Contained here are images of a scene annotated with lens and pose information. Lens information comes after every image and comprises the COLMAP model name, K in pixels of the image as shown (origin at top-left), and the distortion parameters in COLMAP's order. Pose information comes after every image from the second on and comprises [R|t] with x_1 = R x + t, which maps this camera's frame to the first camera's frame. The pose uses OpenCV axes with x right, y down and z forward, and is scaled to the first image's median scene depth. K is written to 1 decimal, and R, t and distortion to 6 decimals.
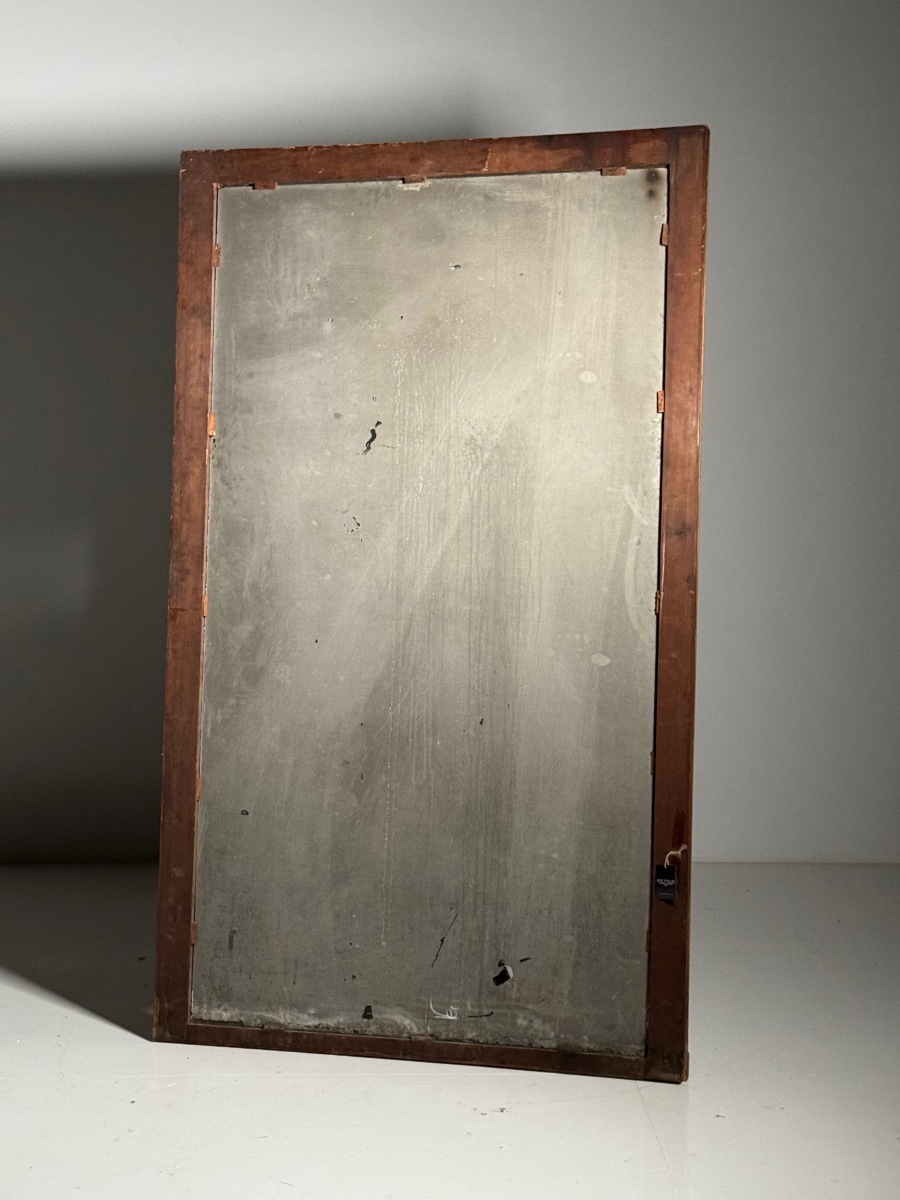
lens RADIAL K [[1656.8, 0, 450.0], [0, 1656.8, 600.0], [0, 0, 1]] dist [0.138904, -0.069830]
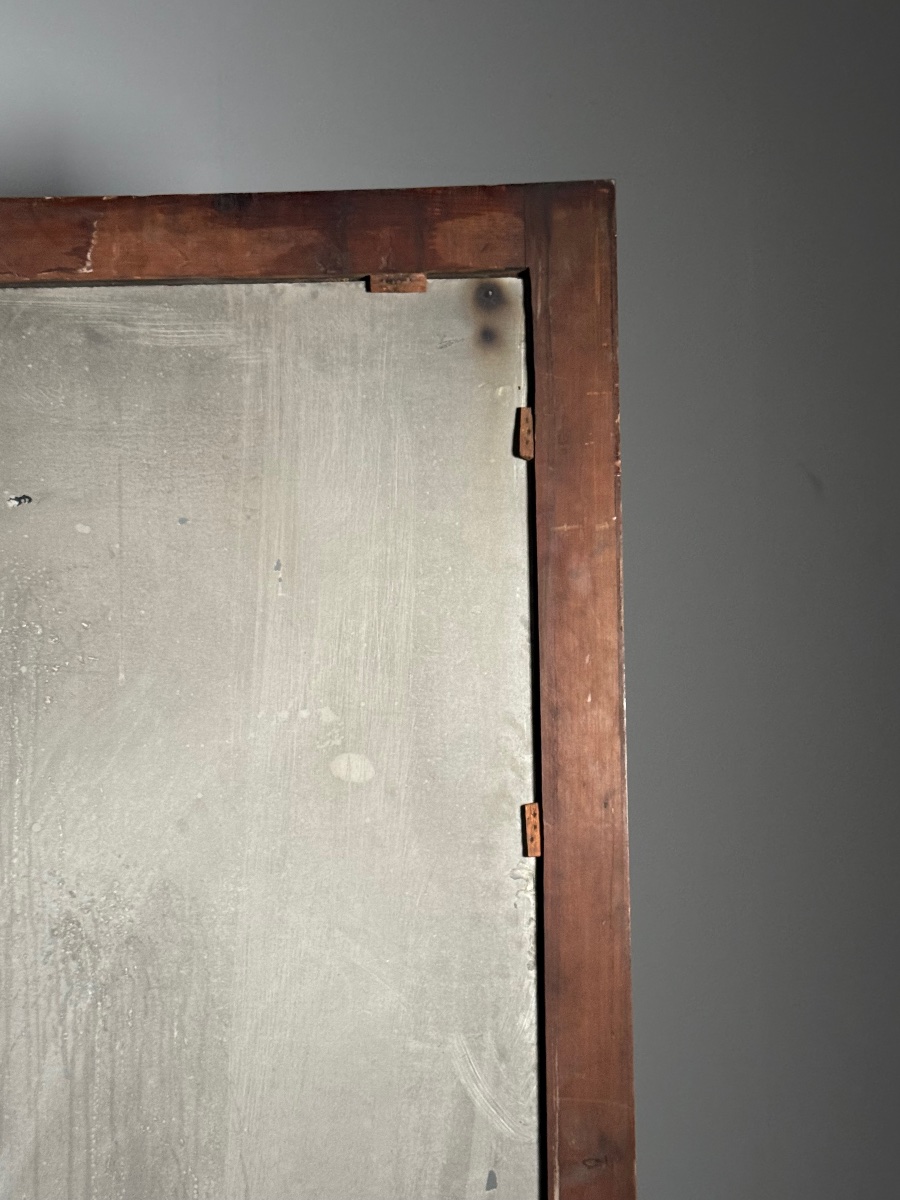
lens RADIAL K [[1656.8, 0, 450.0], [0, 1656.8, 600.0], [0, 0, 1]] dist [0.138904, -0.069830]
pose [[0.980887, -0.023994, 0.193095, 0.027863], [0.033435, 0.998392, -0.045783, -0.156010], [-0.191686, 0.051365, 0.980111, 0.587906]]
